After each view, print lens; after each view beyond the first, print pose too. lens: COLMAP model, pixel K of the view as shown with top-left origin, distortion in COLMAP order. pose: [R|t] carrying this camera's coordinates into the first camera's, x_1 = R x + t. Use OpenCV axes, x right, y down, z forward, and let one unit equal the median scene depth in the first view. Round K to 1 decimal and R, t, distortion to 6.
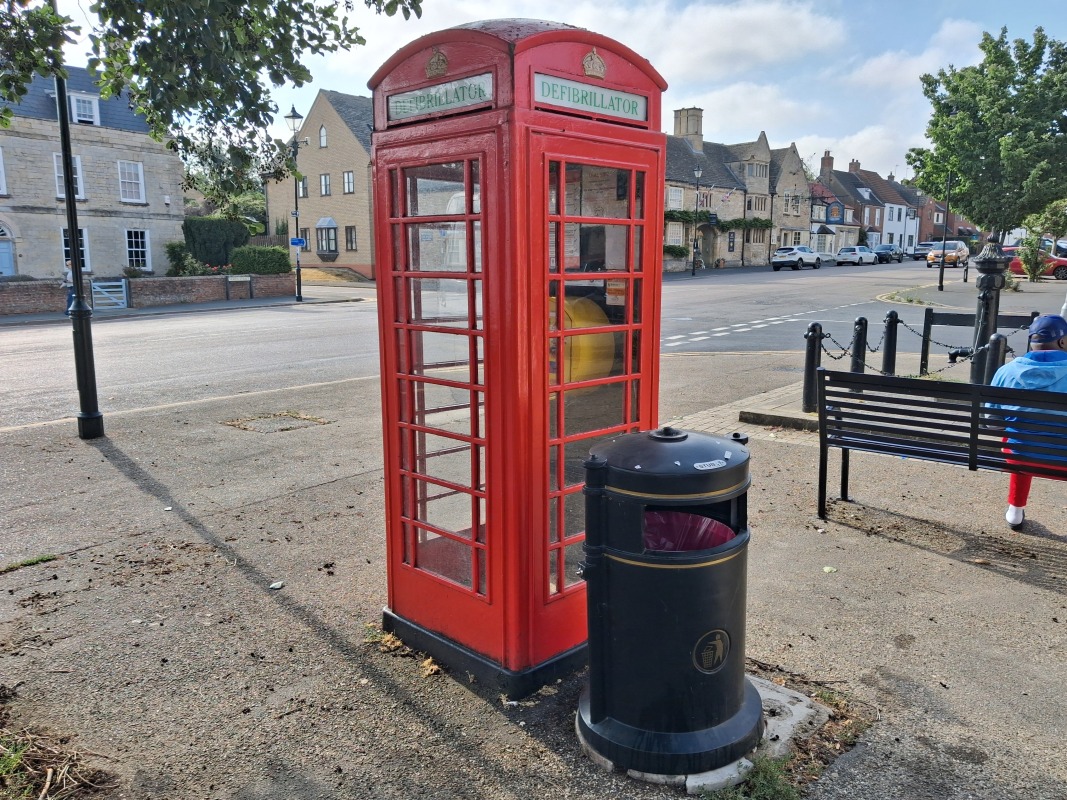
lens RADIAL K [[838.5, 0, 533.5], [0, 838.5, 400.0], [0, 0, 1]] dist [0.007854, 0.001346]
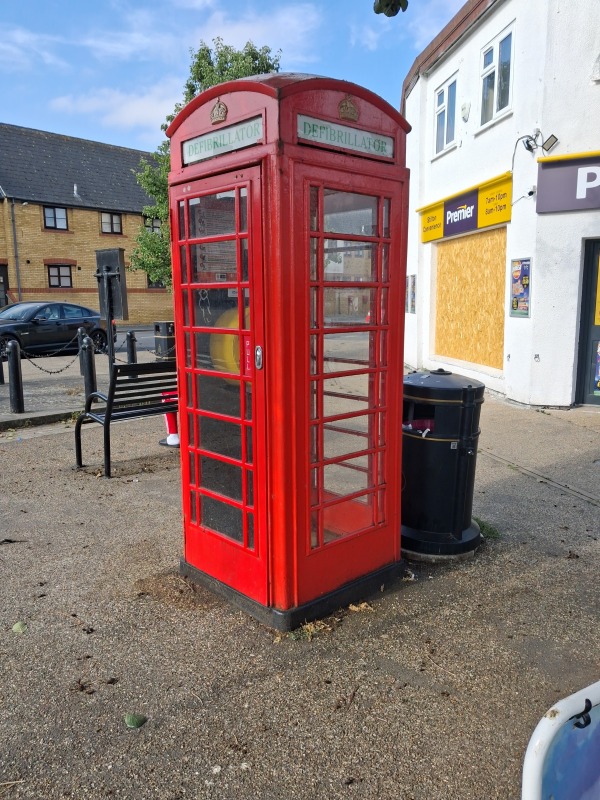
lens RADIAL K [[628.7, 0, 295.7], [0, 628.7, 406.0], [0, 0, 1]] dist [0.007854, 0.001346]
pose [[0.036521, -0.167232, 0.985241, -0.966479], [0.169087, 0.972718, 0.158838, -0.125174], [-0.984924, 0.160790, 0.063802, 0.978953]]
